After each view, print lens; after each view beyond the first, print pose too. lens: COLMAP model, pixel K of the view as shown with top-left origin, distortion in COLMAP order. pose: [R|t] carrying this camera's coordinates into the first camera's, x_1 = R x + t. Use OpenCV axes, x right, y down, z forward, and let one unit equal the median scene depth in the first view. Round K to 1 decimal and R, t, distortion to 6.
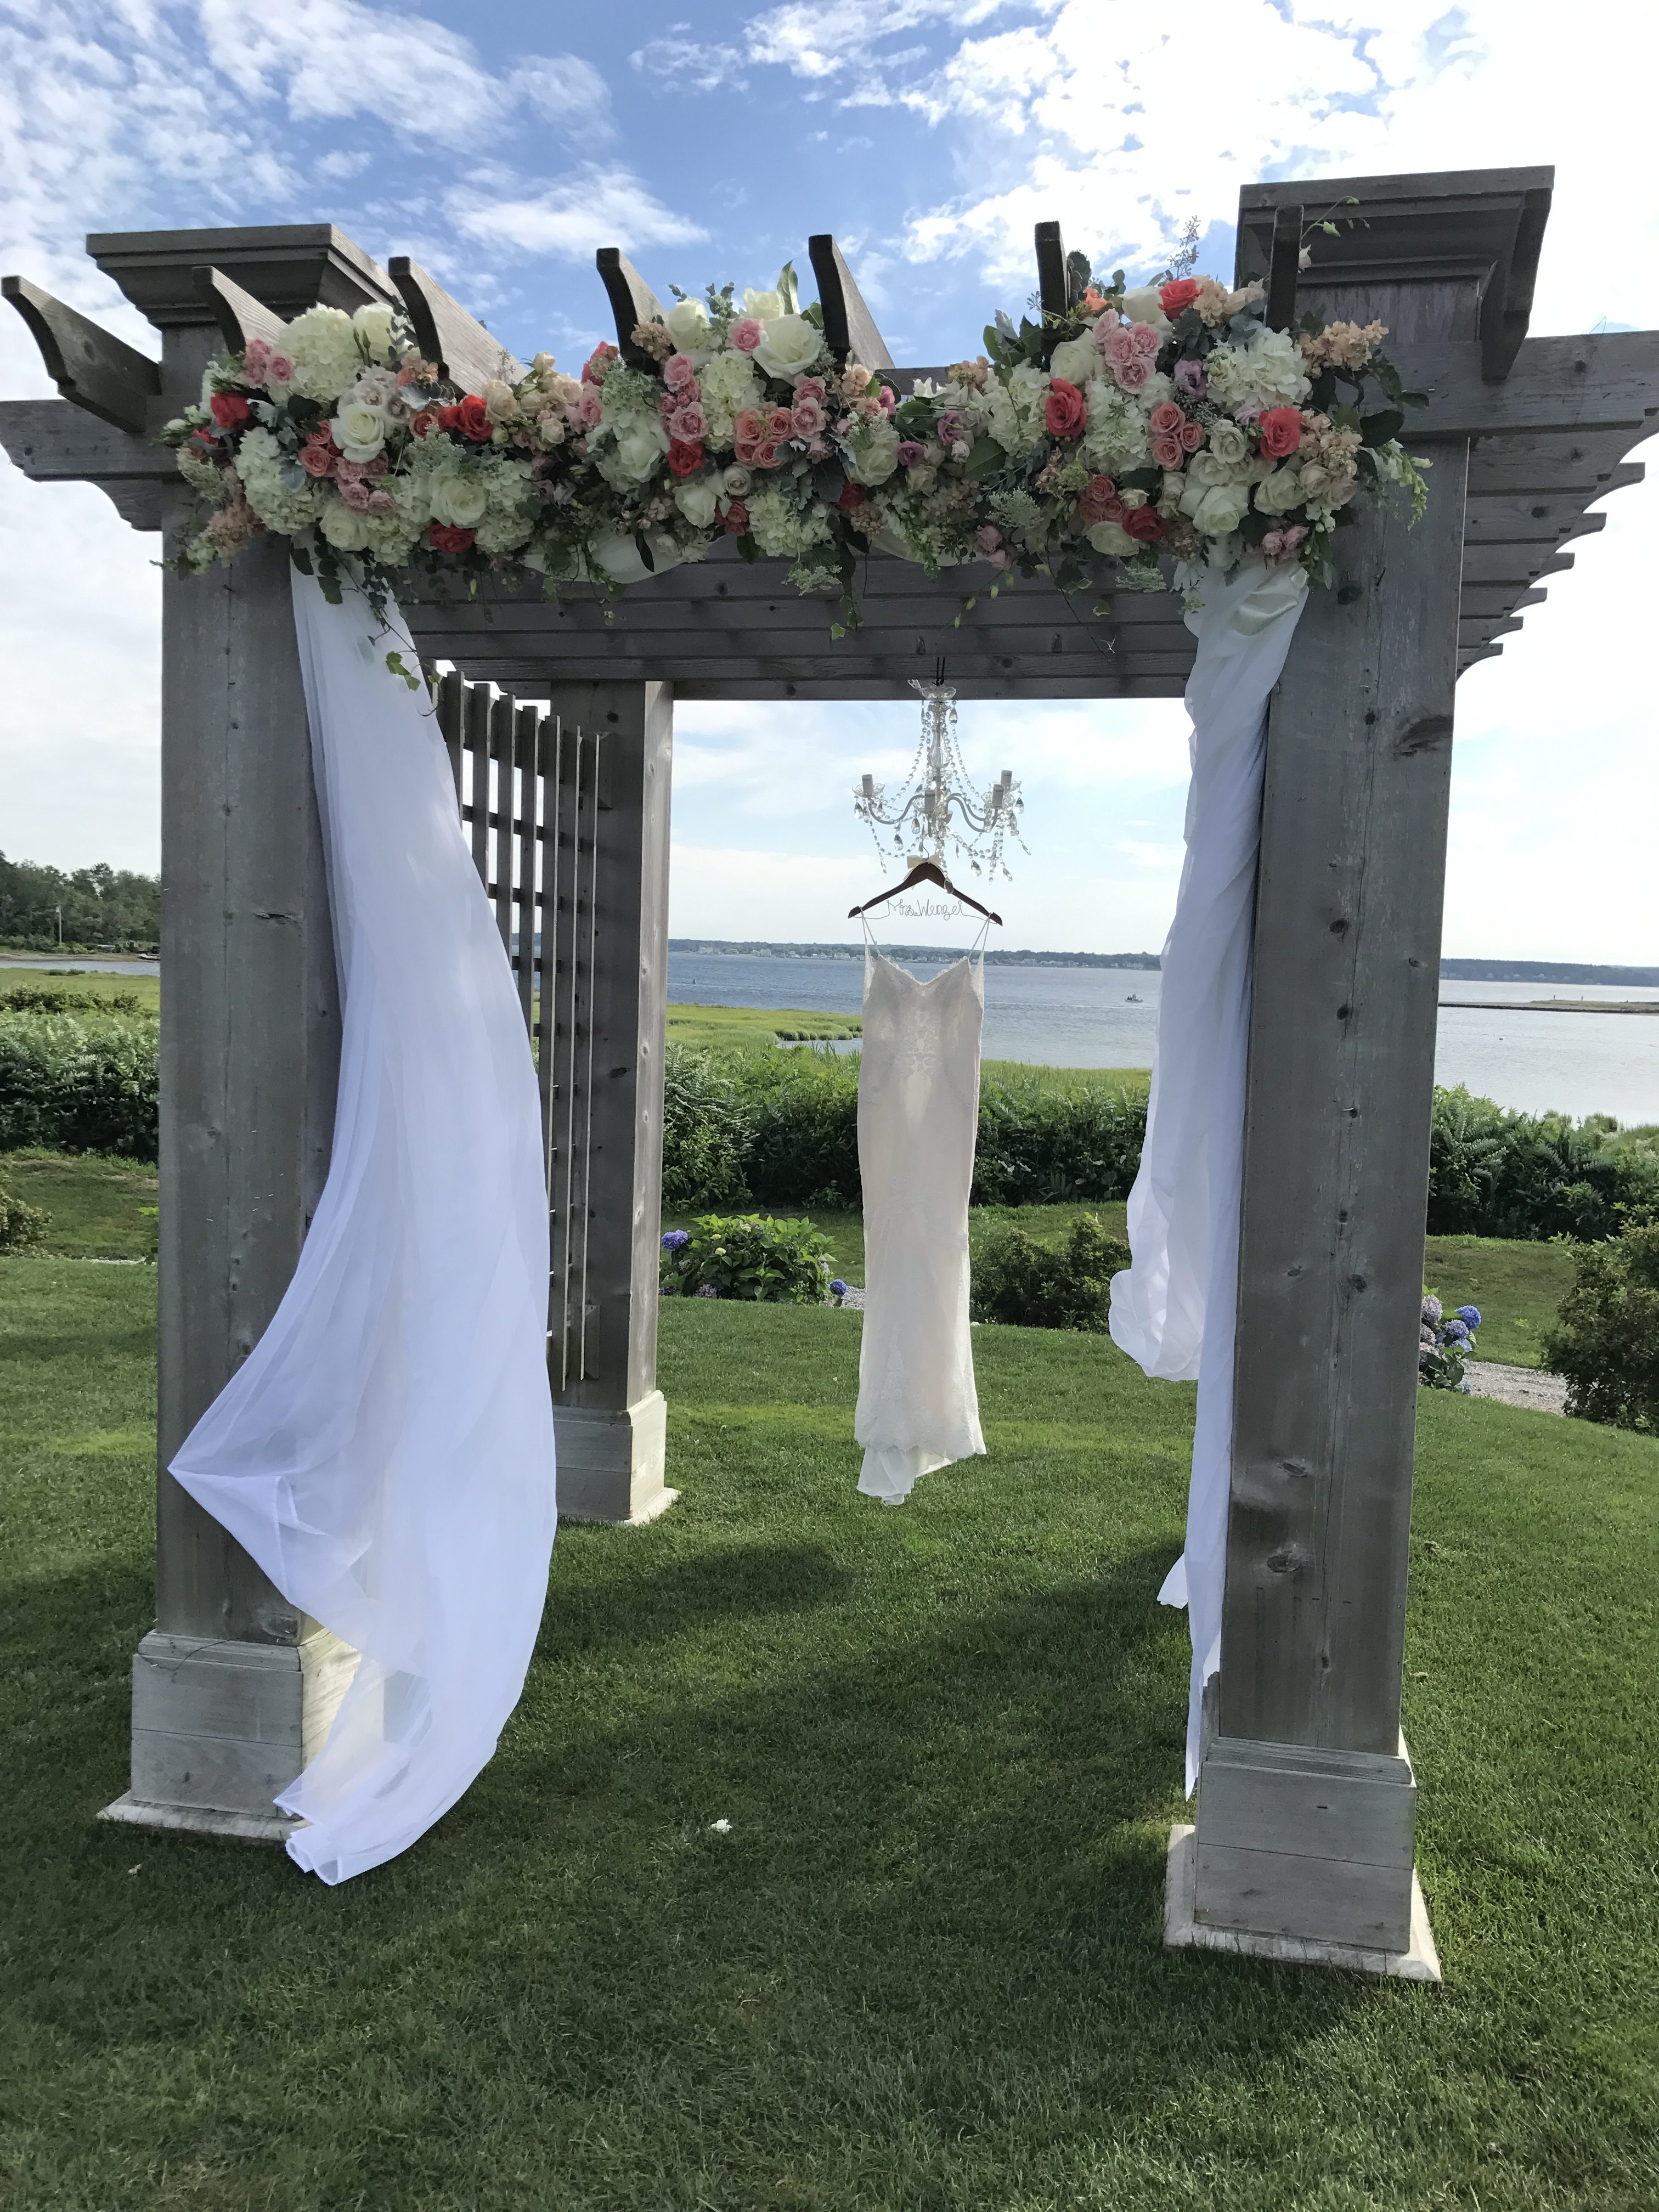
lens RADIAL K [[1828.1, 0, 829.5], [0, 1828.1, 1106.0], [0, 0, 1]] dist [-0.006413, -0.003408]
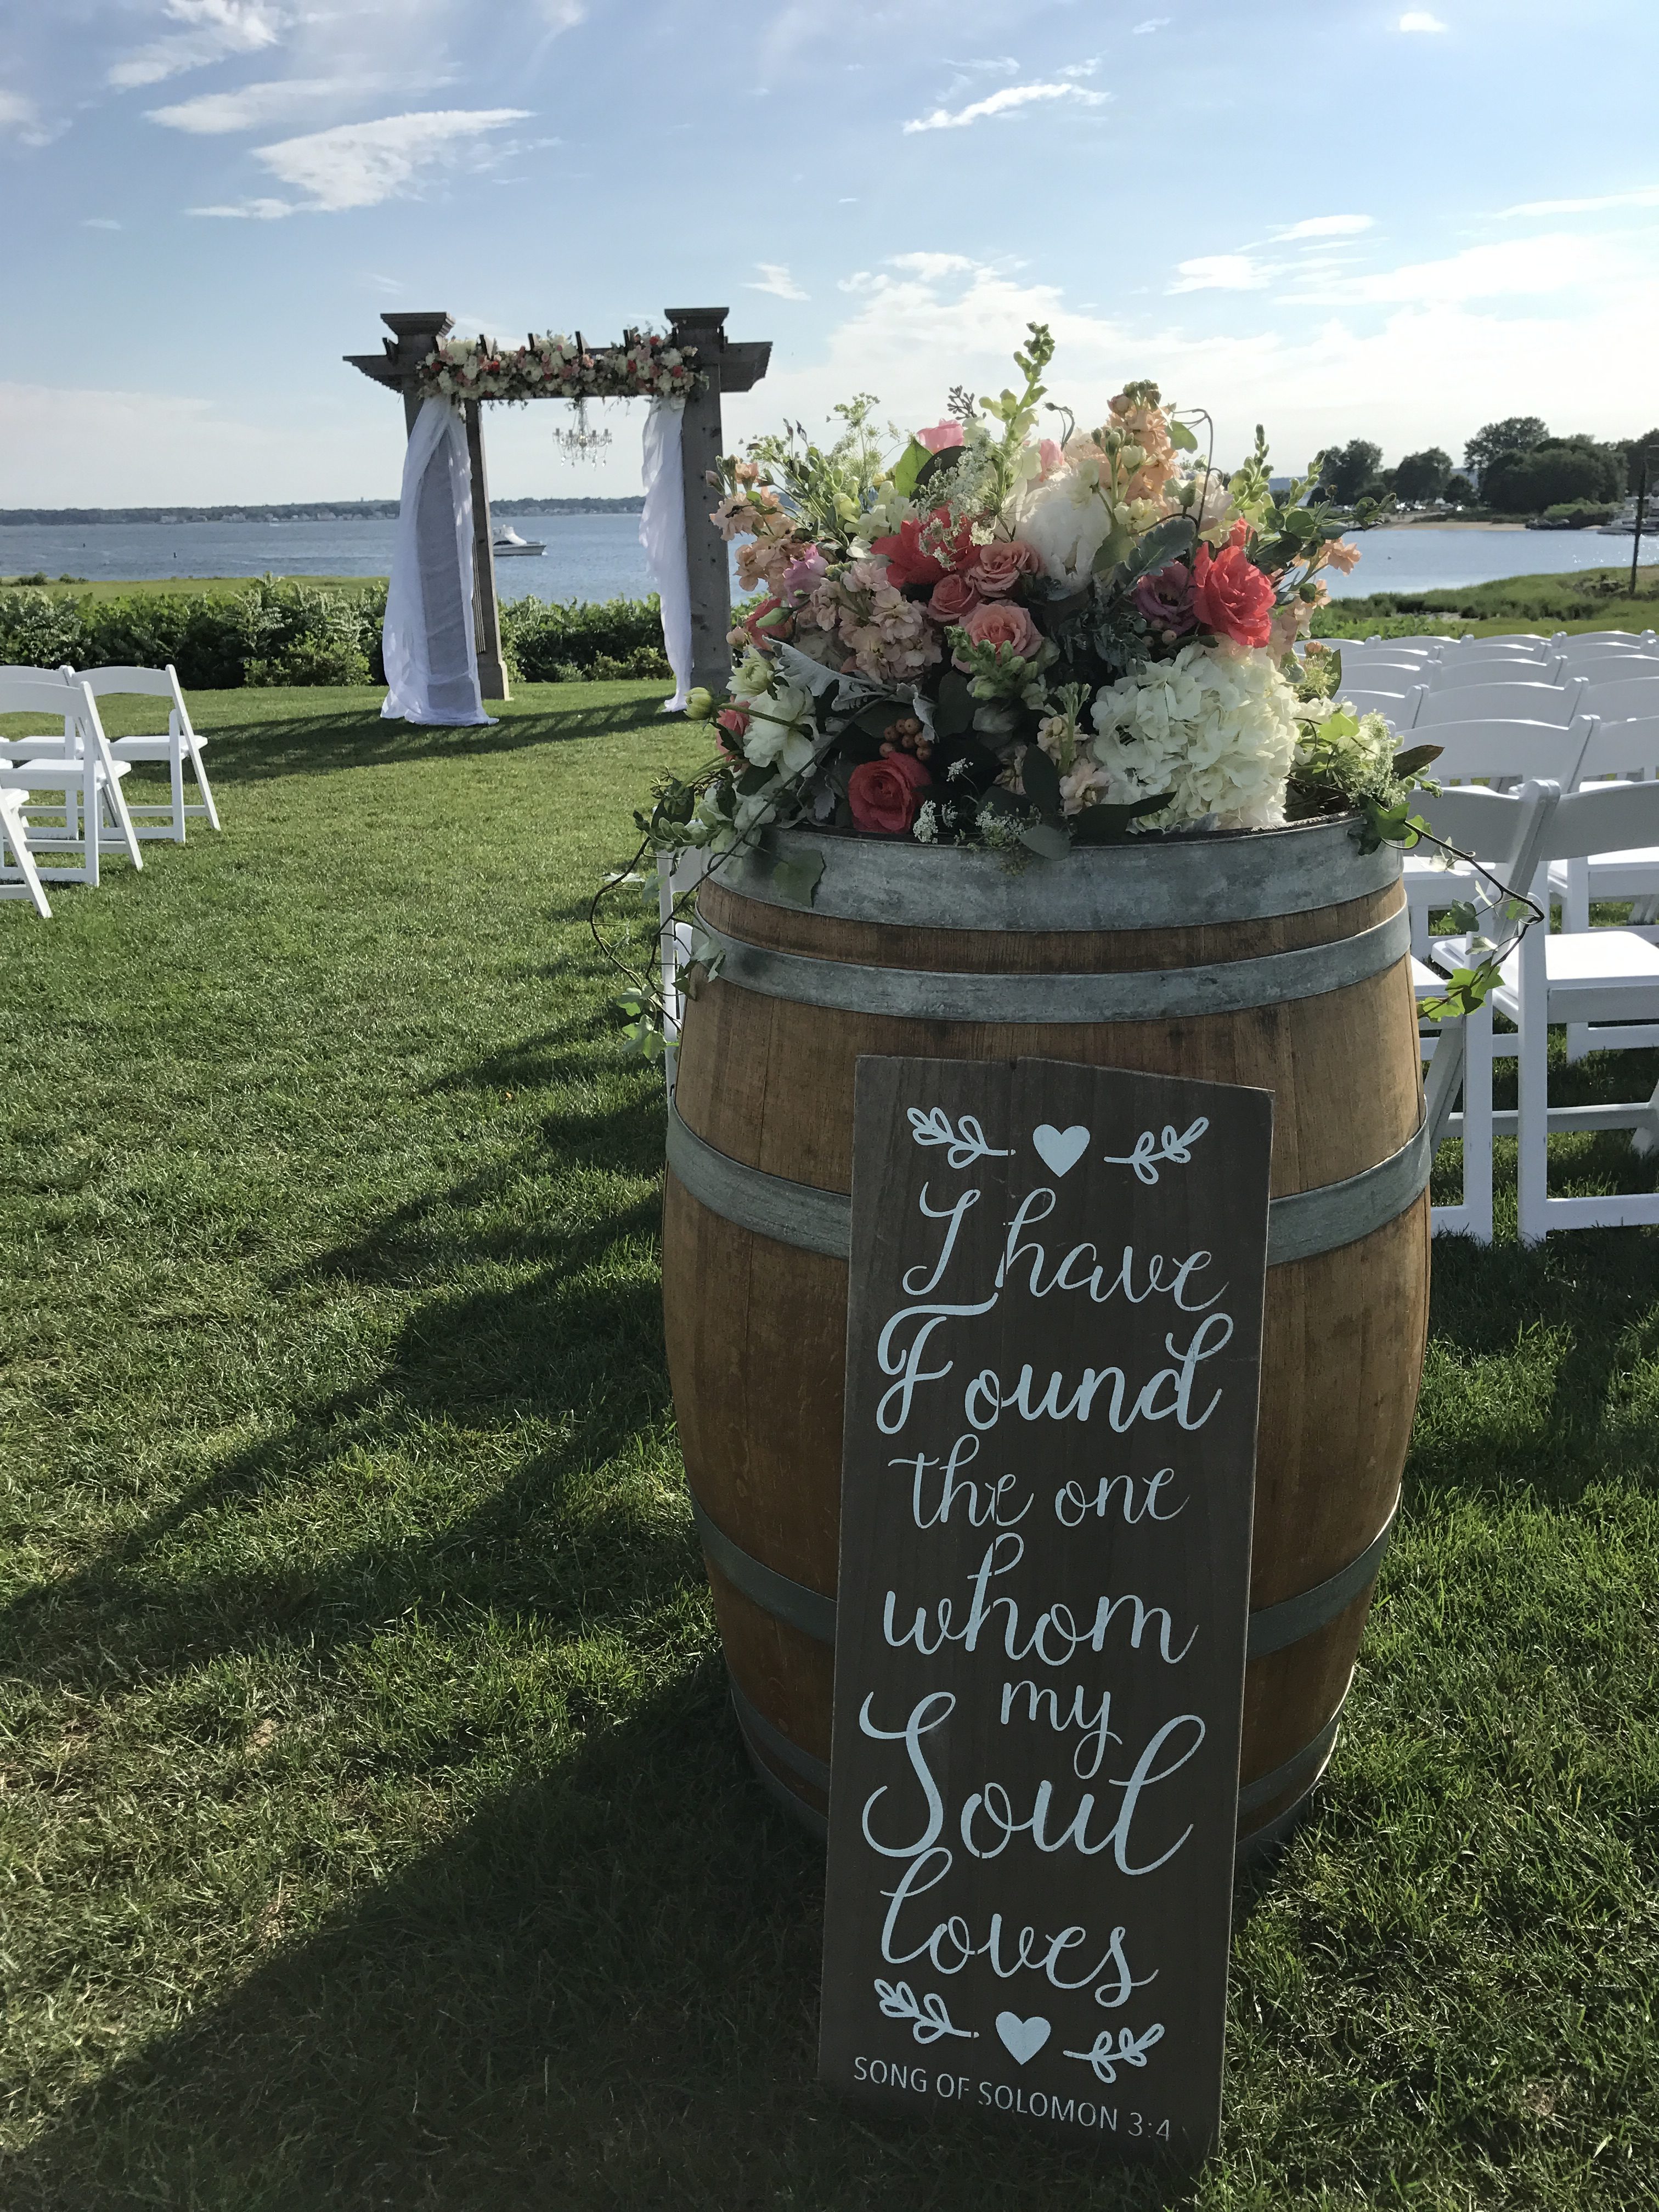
lens RADIAL K [[1828.1, 0, 829.5], [0, 1828.1, 1106.0], [0, 0, 1]] dist [-0.006413, -0.003408]
pose [[0.962583, -0.135090, 0.234916, -0.716740], [0.076065, 0.966727, 0.244241, 0.336696], [-0.260094, -0.217233, 0.940830, -3.831576]]
